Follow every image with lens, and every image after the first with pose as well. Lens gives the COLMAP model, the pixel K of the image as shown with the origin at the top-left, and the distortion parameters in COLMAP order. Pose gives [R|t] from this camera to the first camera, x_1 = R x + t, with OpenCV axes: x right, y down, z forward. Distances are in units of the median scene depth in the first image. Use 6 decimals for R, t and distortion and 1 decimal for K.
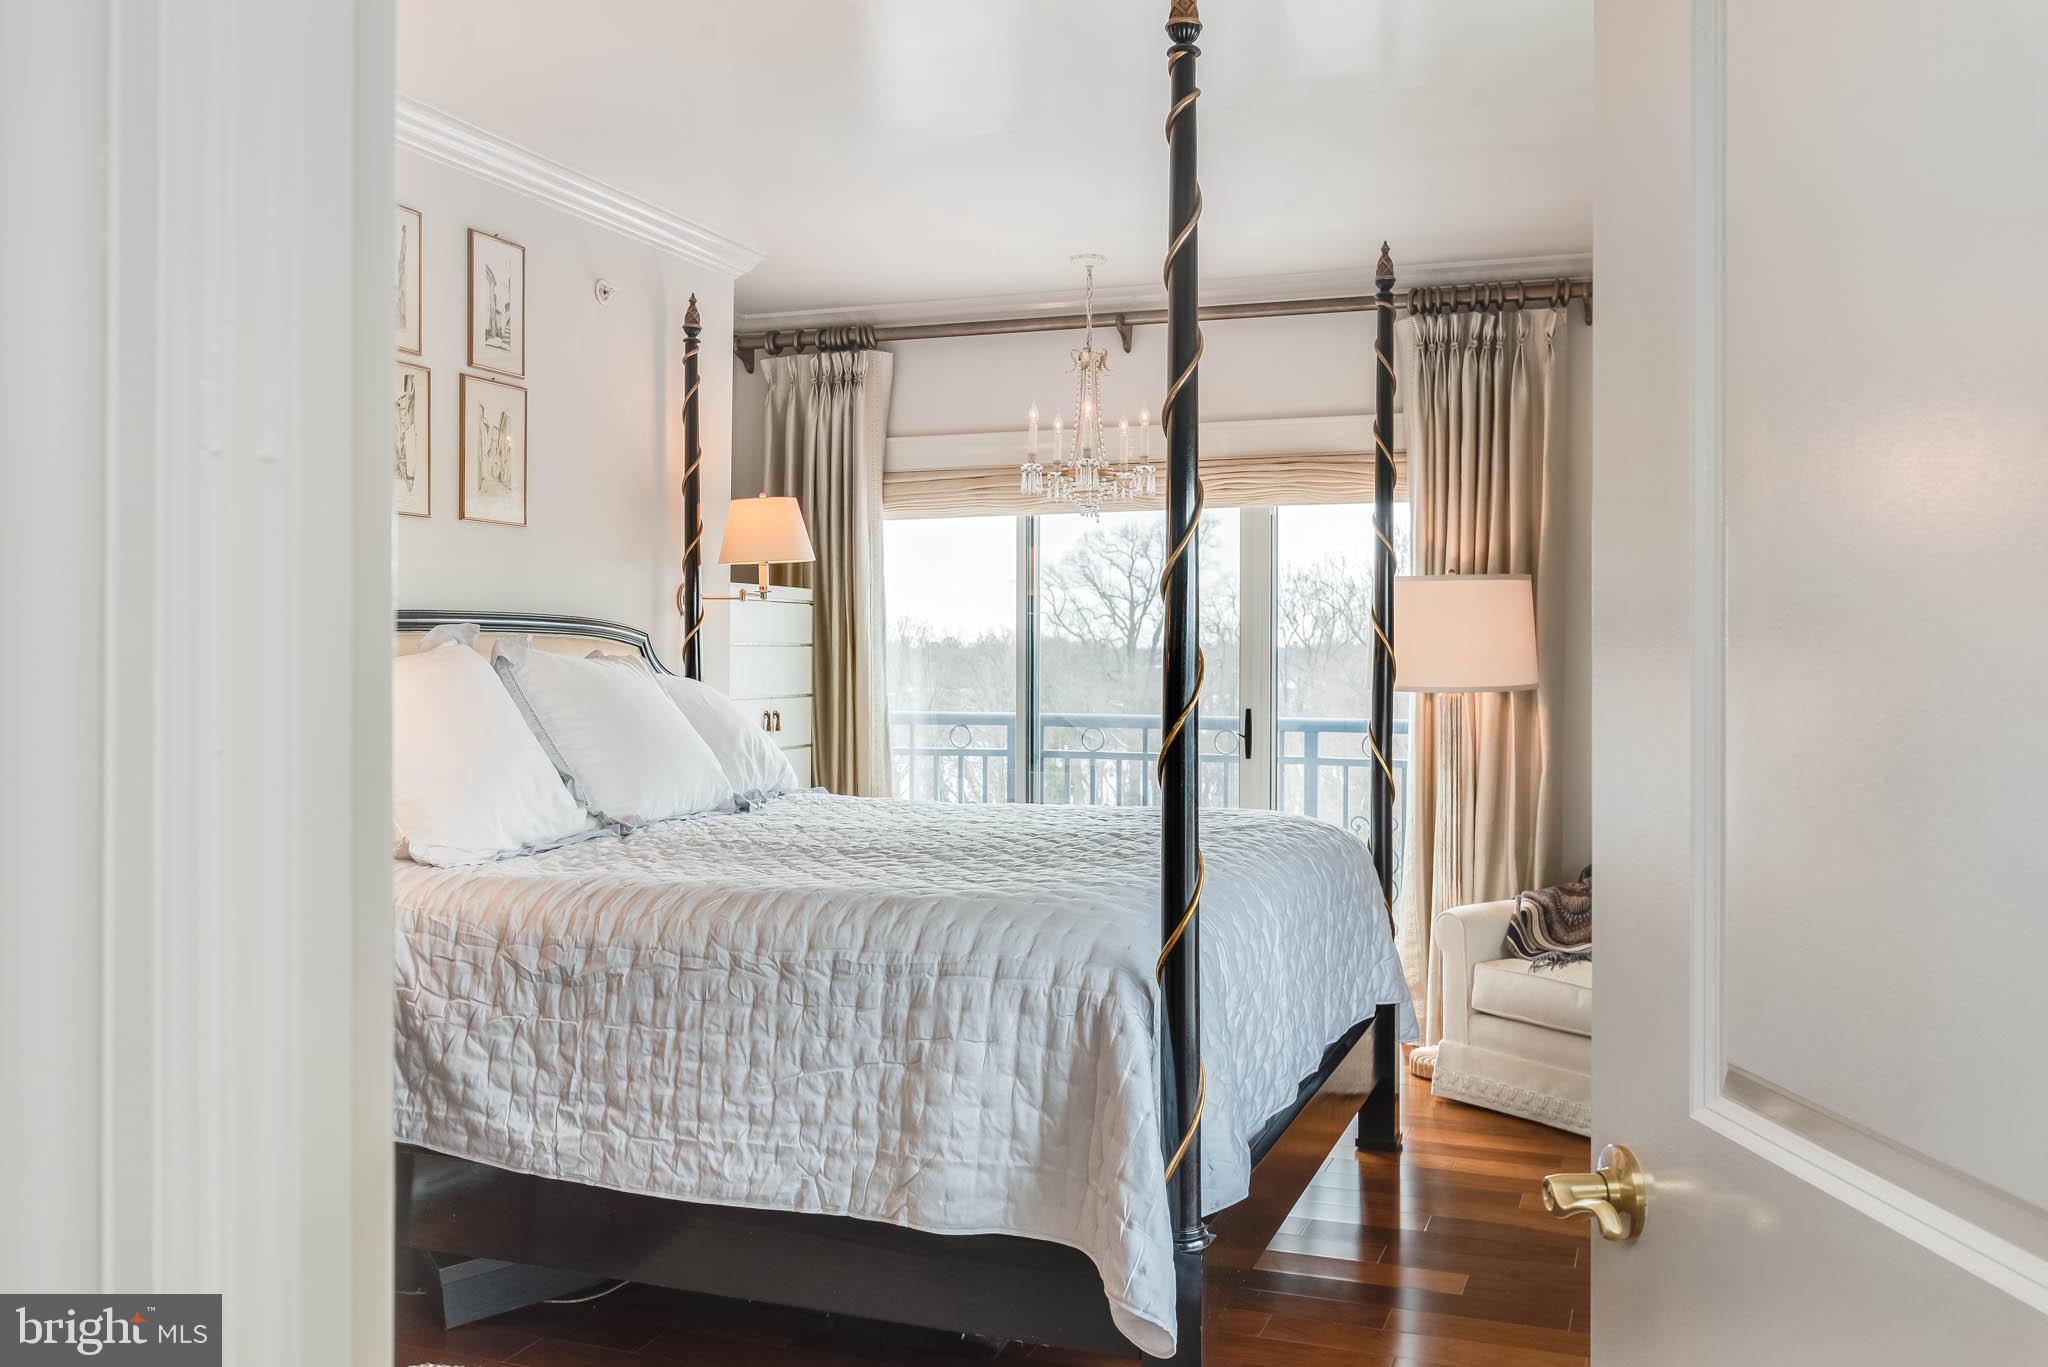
lens RADIAL K [[1689.0, 0, 1050.4], [0, 1689.0, 671.3], [0, 0, 1]] dist [0.000460, -0.001409]
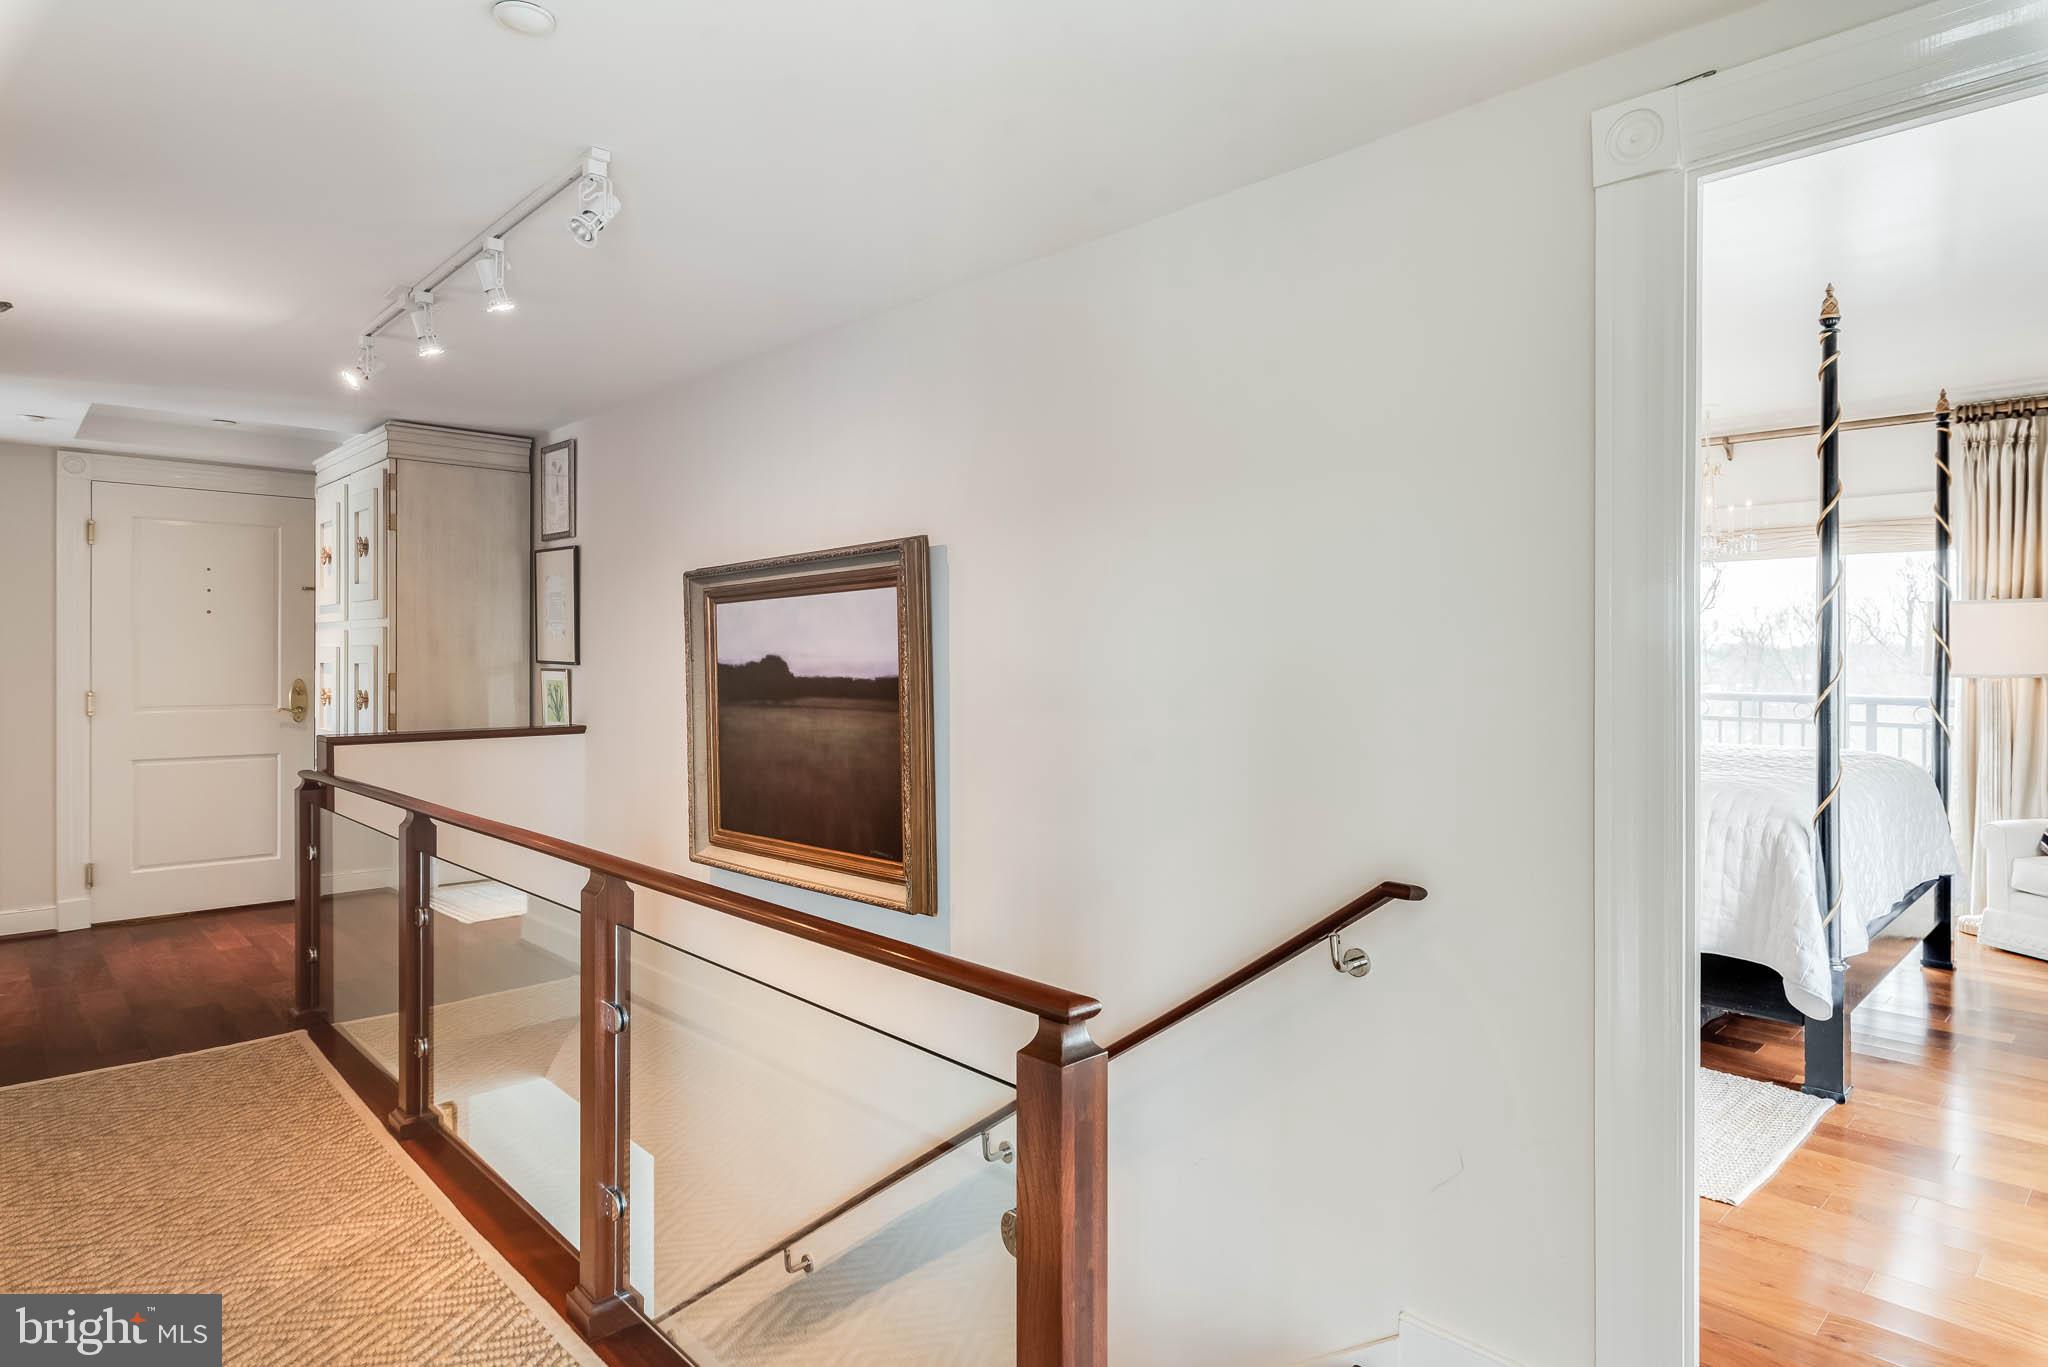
lens RADIAL K [[1150.6, 0, 1024.8], [0, 1150.6, 660.8], [0, 0, 1]] dist [-0.004487, -0.002151]
pose [[0.899008, 0.000369, -0.437931, -0.101610], [-0.001914, 0.999993, -0.003086, 0.002428], [0.437927, 0.003612, 0.899003, -0.326510]]
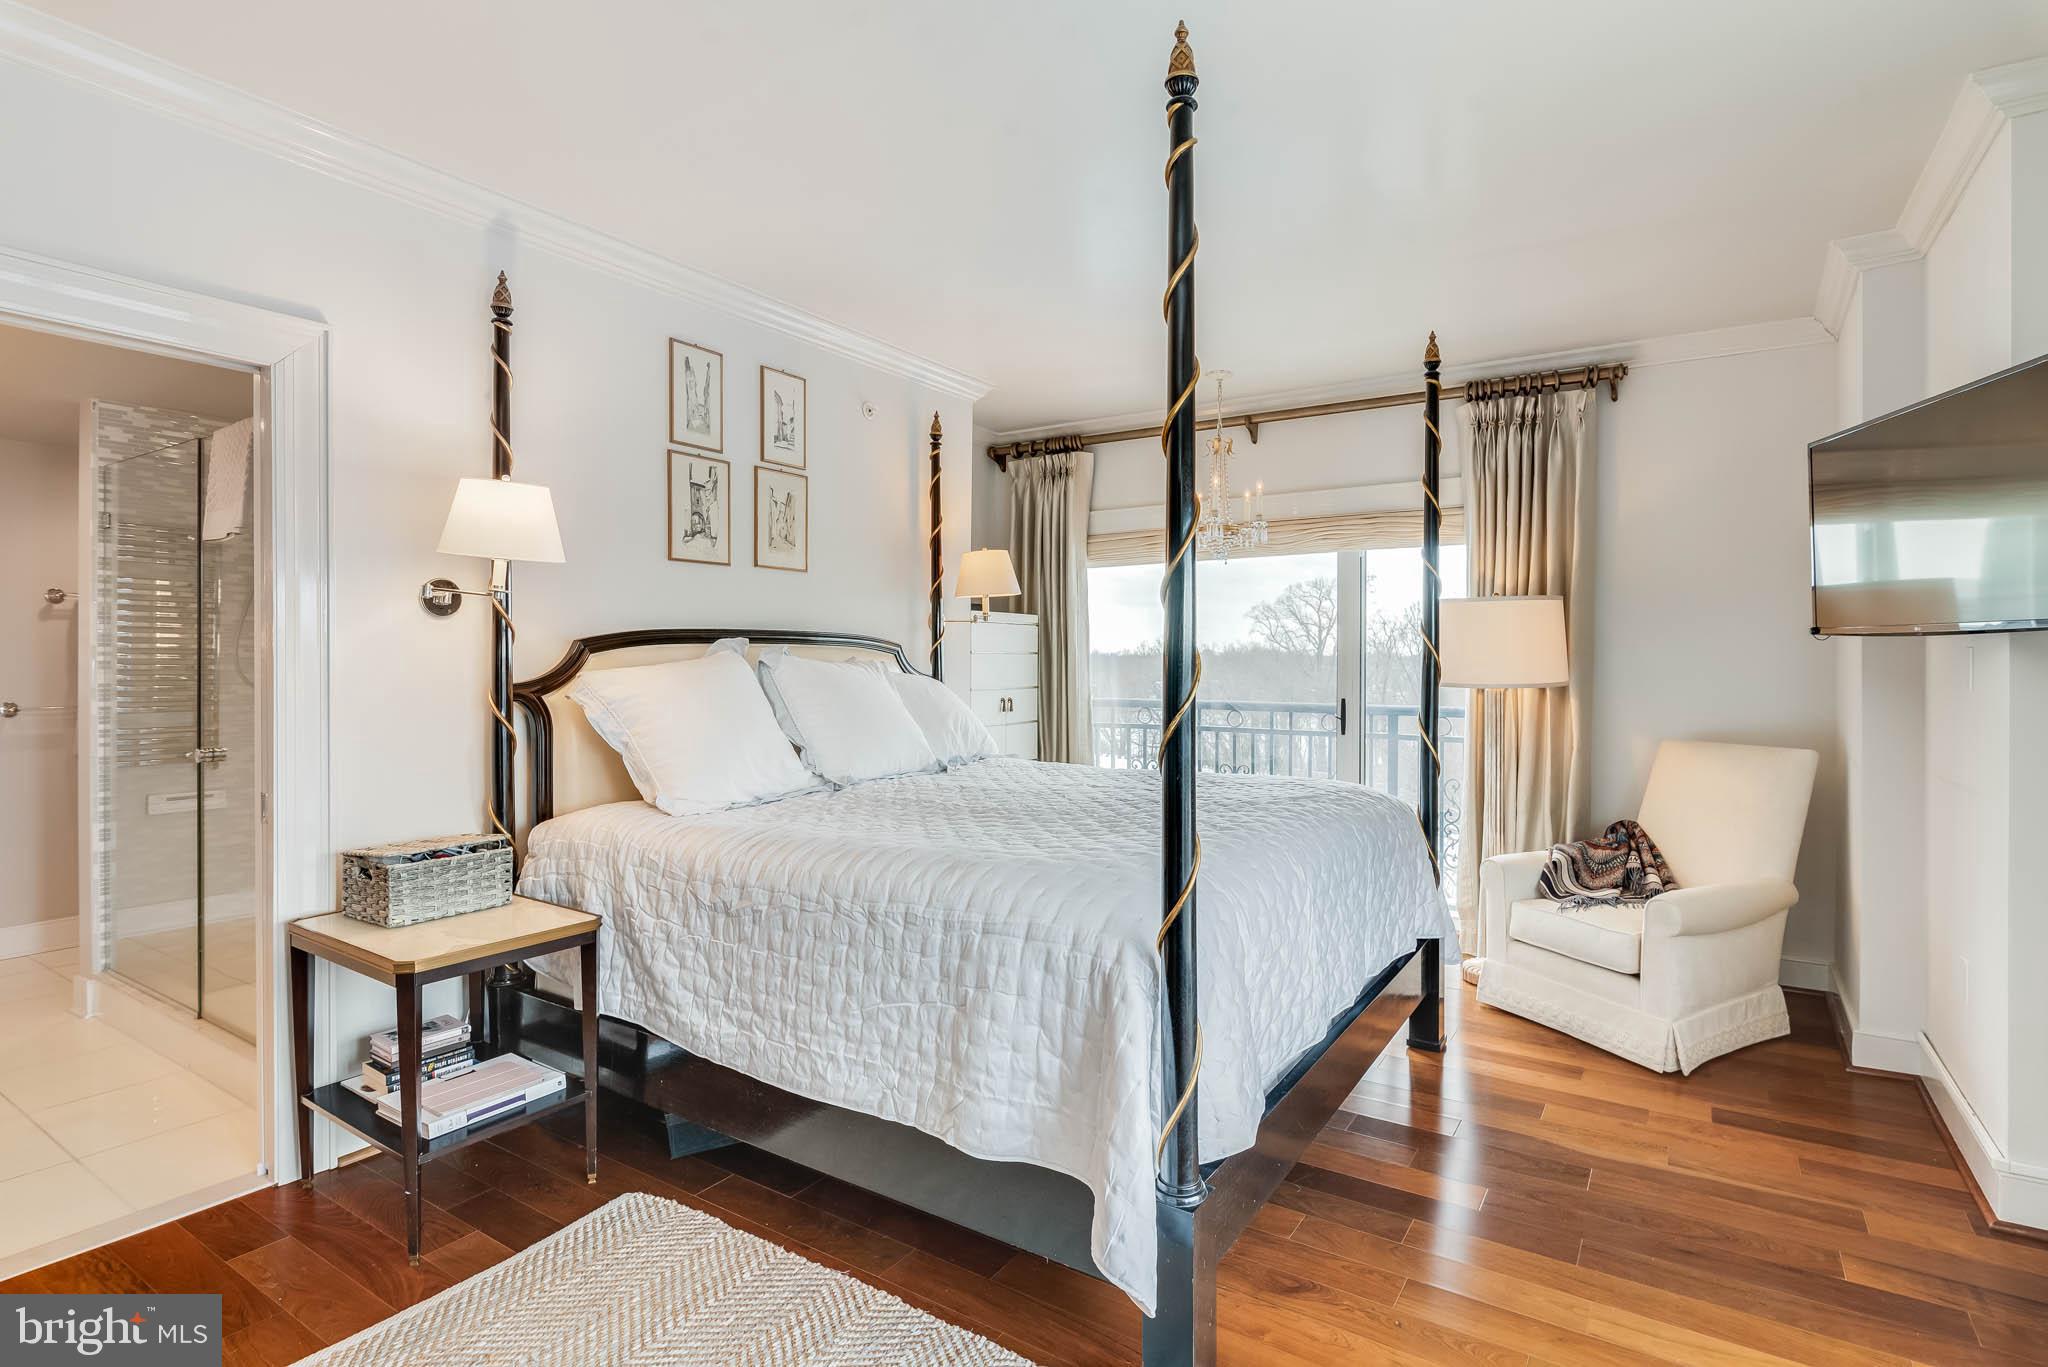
lens RADIAL K [[991.7, 0, 1057.6], [0, 991.7, 672.5], [0, 0, 1]] dist [0.000405, 0.000211]
pose [[0.976798, 0.001363, -0.214158, 0.083519], [-0.000766, 0.999996, 0.002869, -0.001500], [0.214161, -0.002638, 0.976795, 0.215154]]
